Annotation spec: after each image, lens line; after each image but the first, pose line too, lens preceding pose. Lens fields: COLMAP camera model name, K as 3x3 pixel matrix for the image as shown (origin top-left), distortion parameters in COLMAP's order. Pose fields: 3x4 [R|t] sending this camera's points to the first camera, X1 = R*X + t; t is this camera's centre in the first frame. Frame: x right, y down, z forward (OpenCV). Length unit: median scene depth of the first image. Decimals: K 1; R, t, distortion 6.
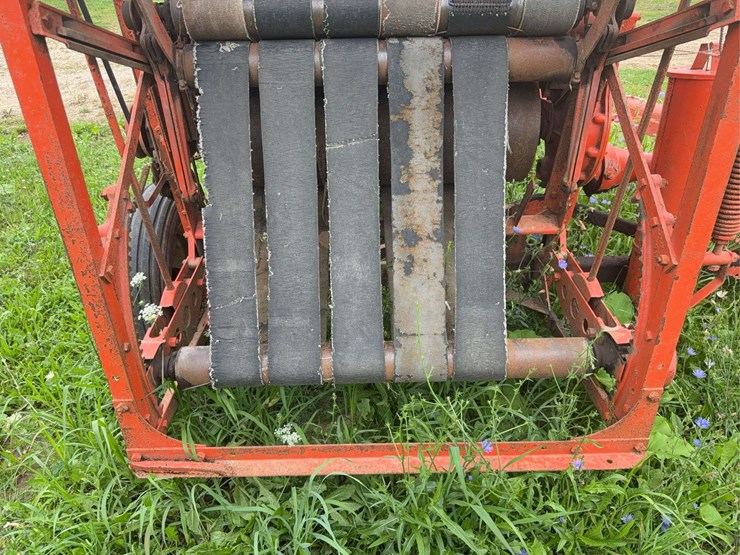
lens RADIAL K [[549.4, 0, 376.4], [0, 549.4, 279.2], [0, 0, 1]] dist [0.157491, -0.187582]
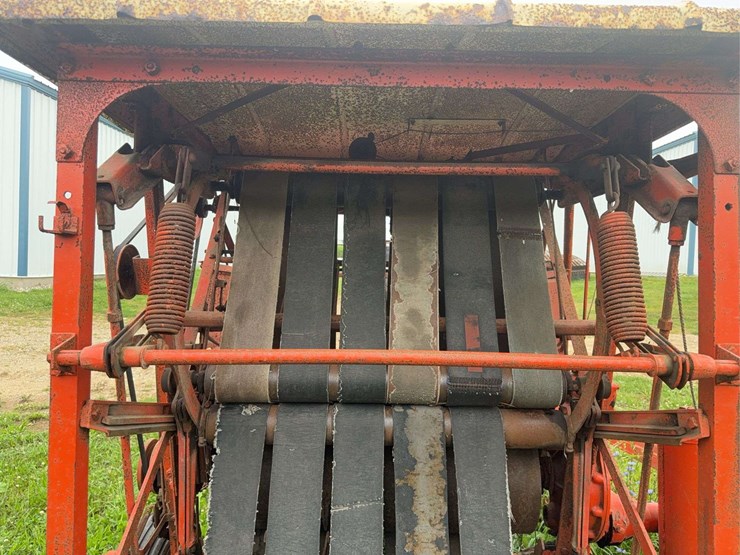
lens RADIAL K [[549.4, 0, 376.4], [0, 549.4, 279.2], [0, 0, 1]] dist [0.157491, -0.187582]
pose [[0.999646, 0.024345, -0.010750, -0.008140], [-0.026584, 0.894617, -0.446041, -0.159806], [-0.001241, 0.446169, 0.894948, -0.099019]]
